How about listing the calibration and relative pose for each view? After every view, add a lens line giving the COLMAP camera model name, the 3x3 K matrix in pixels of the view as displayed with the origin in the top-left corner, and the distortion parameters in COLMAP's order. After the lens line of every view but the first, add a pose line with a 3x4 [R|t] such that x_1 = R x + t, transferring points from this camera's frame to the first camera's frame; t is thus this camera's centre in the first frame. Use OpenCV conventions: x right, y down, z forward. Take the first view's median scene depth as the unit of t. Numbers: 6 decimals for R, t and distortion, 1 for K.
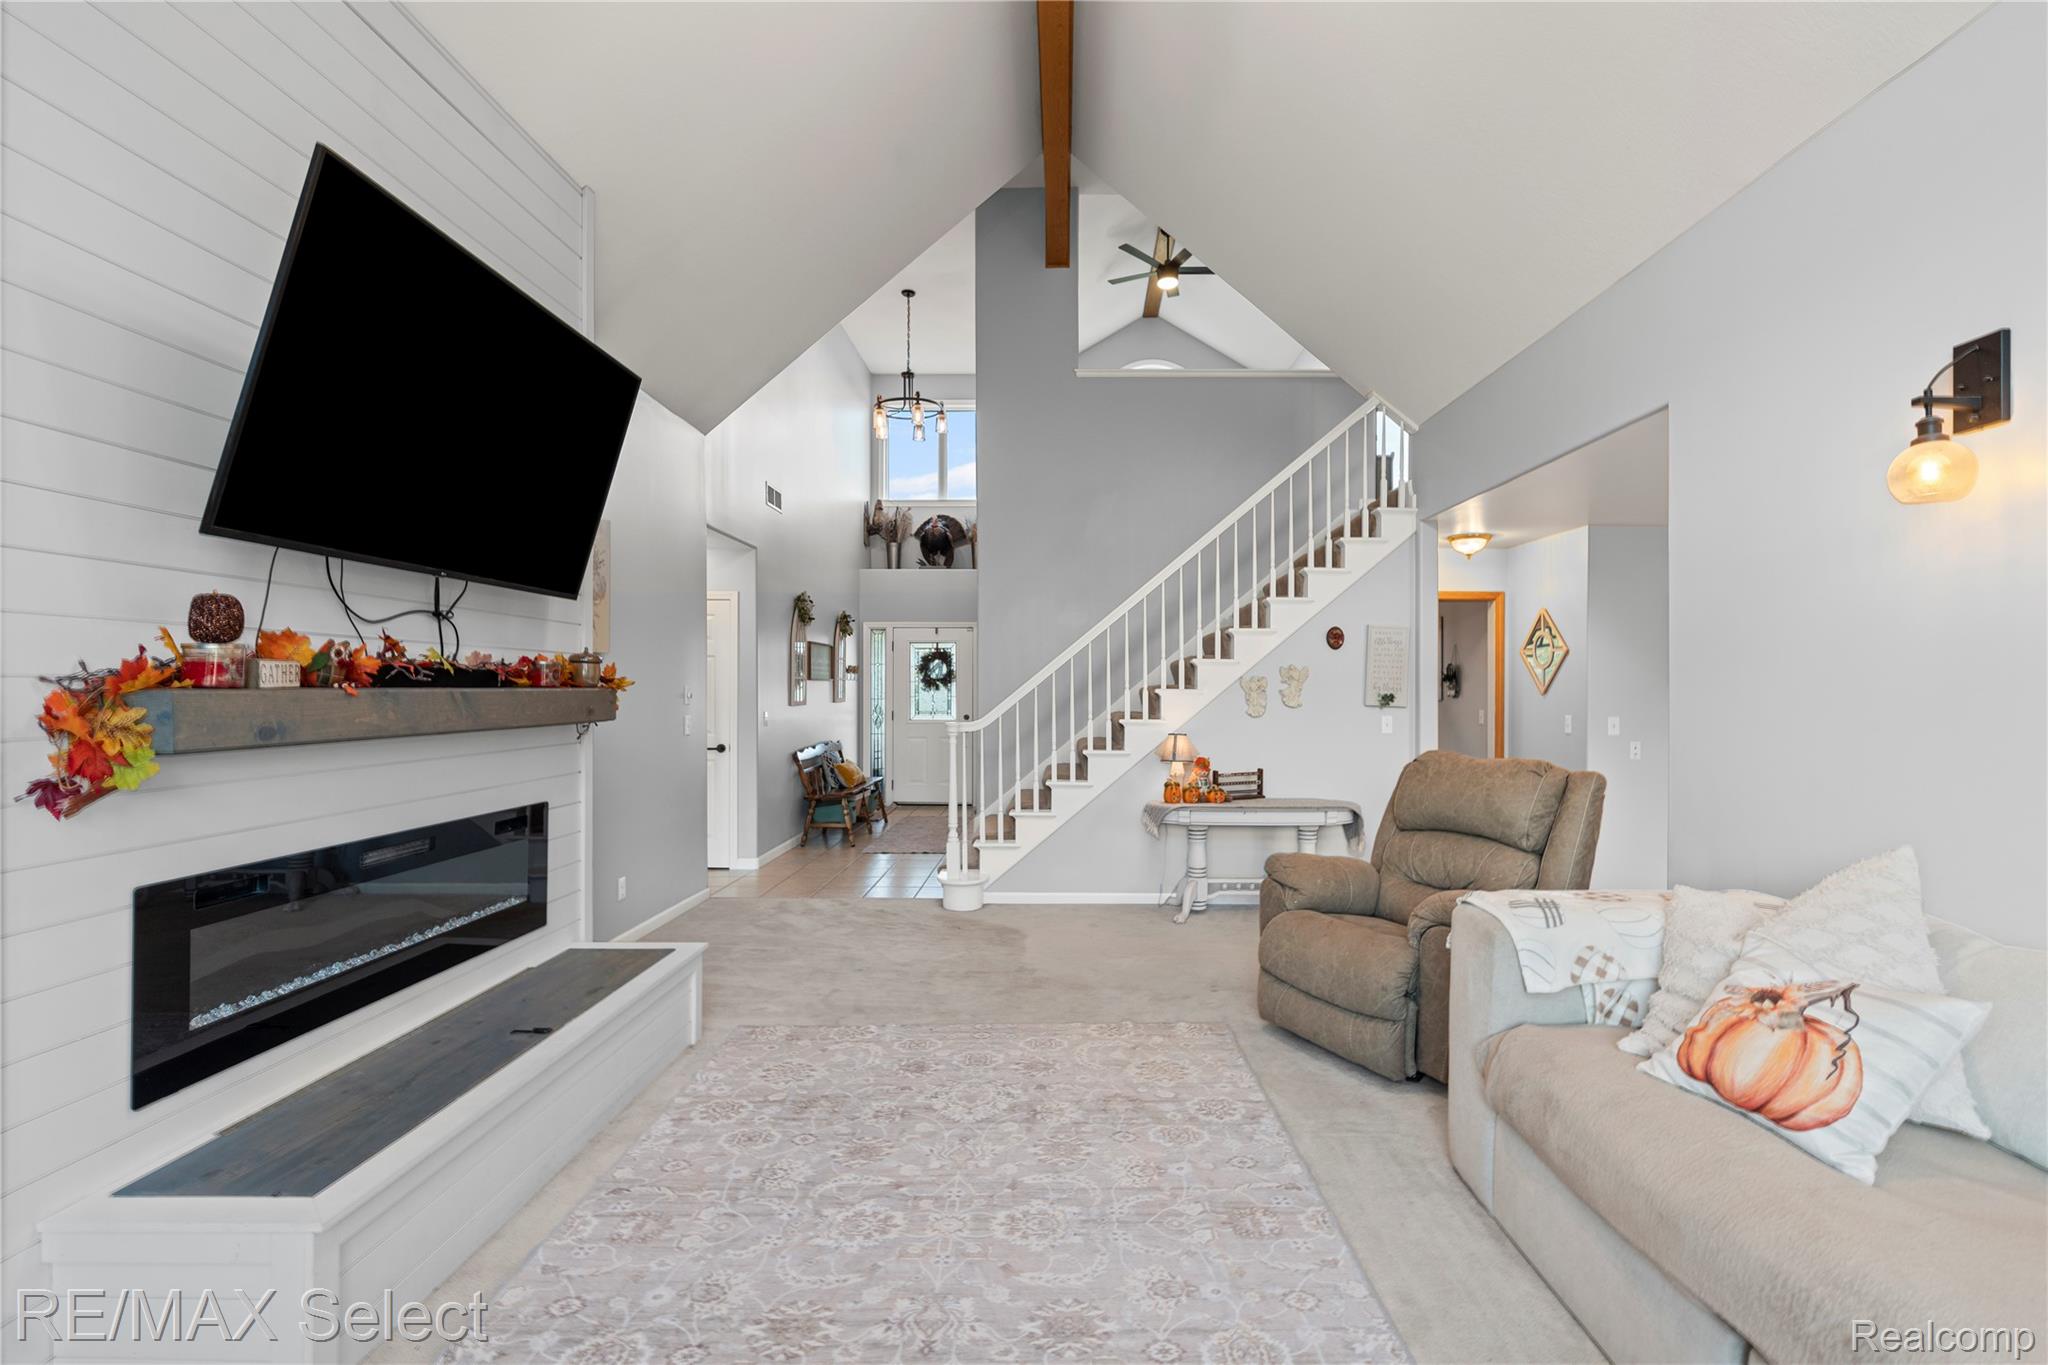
lens RADIAL K [[940.0, 0, 1025.6], [0, 940.0, 685.4], [0, 0, 1]] dist [-0.007092, 0.001943]
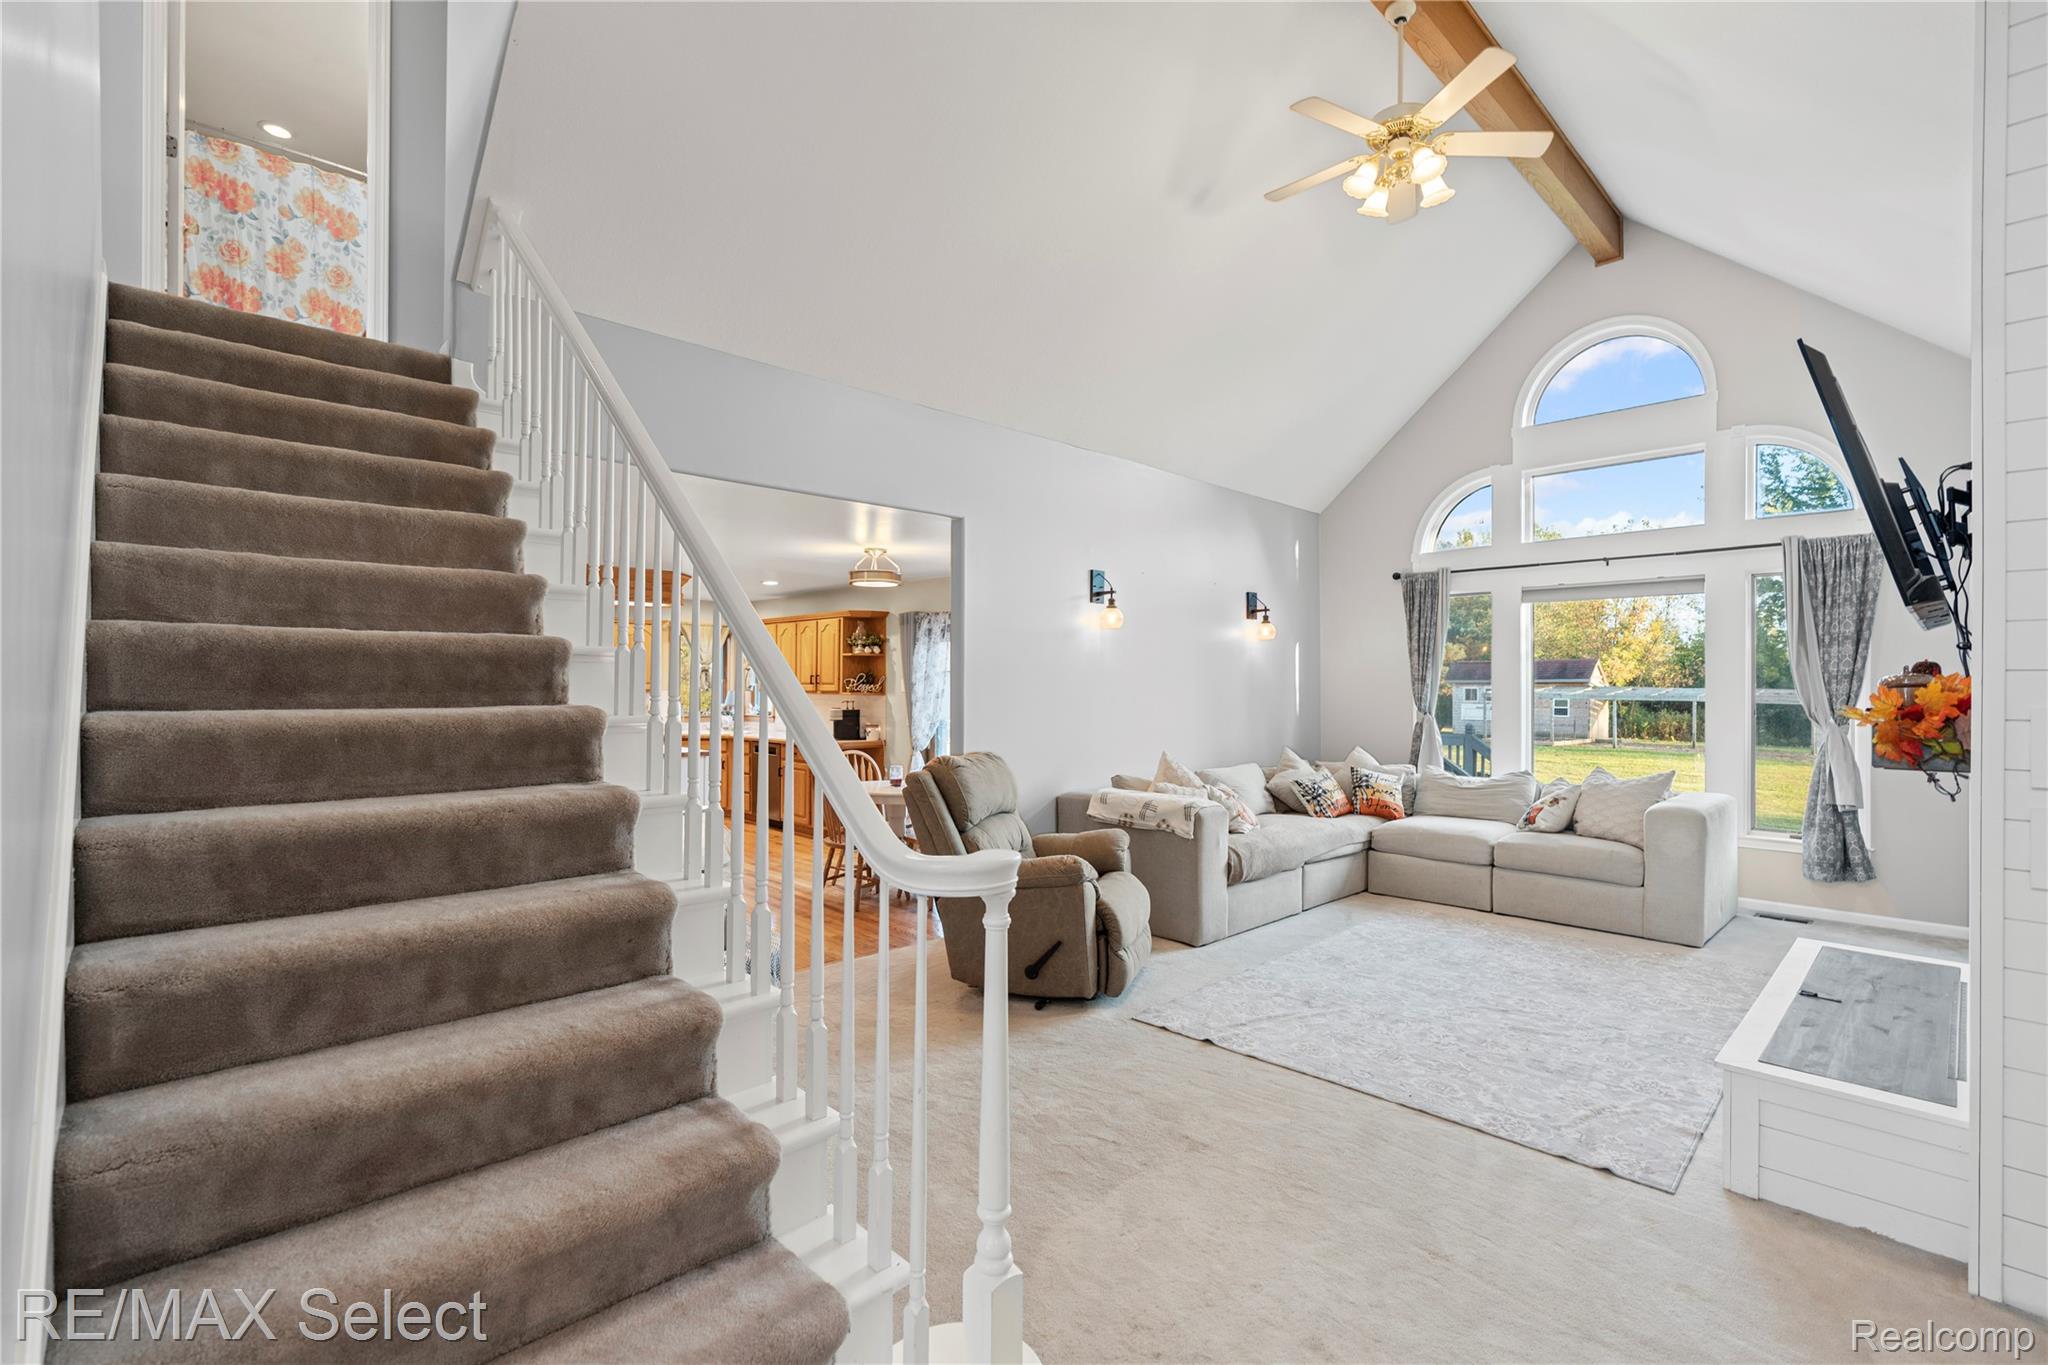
lens RADIAL K [[940.0, 0, 1024.6], [0, 940.0, 683.2], [0, 0, 1]] dist [-0.007092, 0.001943]
pose [[-0.726473, -0.001239, 0.687194, -0.562117], [-0.004976, 0.999982, -0.003458, -0.027465], [-0.687177, -0.005932, -0.726466, 2.393754]]
